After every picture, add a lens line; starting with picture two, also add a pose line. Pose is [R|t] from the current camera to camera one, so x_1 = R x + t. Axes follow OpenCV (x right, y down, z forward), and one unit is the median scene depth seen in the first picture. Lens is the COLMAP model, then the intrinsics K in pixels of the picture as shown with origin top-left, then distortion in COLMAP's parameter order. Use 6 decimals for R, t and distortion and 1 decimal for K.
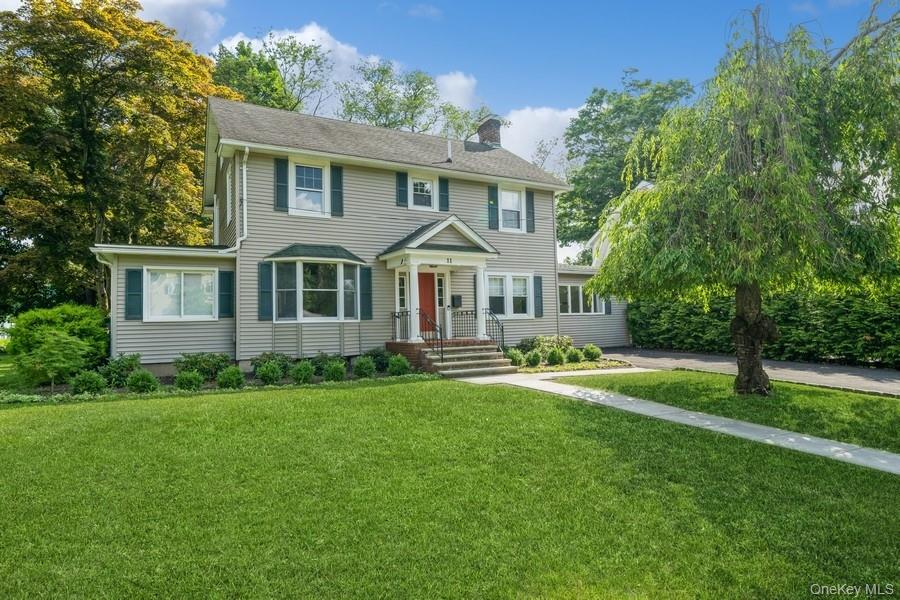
lens RADIAL K [[503.6, 0, 449.9], [0, 503.6, 270.9], [0, 0, 1]] dist [-0.002527, 0.000328]
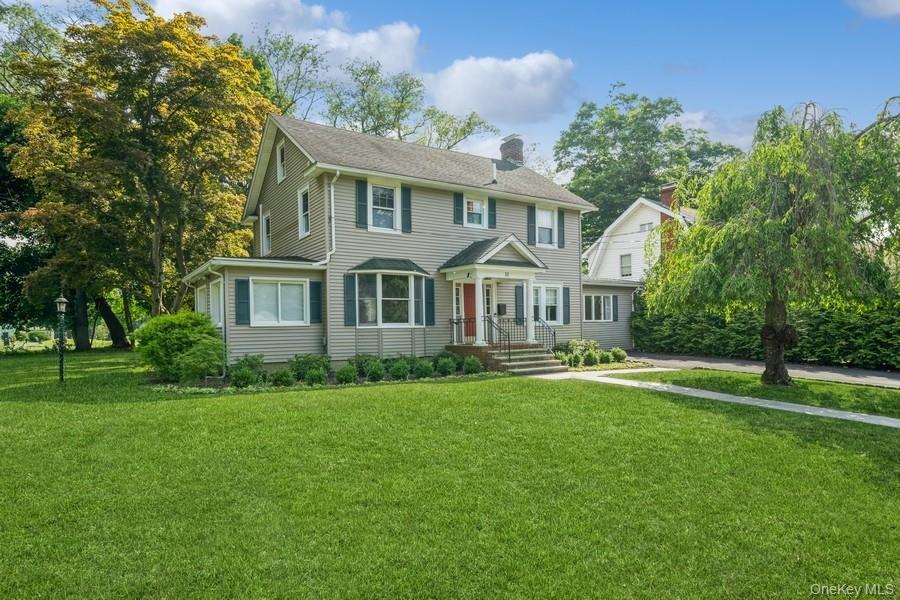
lens RADIAL K [[524.7, 0, 450.0], [0, 524.7, 300.0], [0, 0, 1]] dist [-0.002008, -0.000911]
pose [[0.995880, 0.010360, 0.090085, -0.226523], [-0.014880, 0.998656, 0.049653, -0.018667], [-0.089449, -0.050789, 0.994696, -0.166097]]
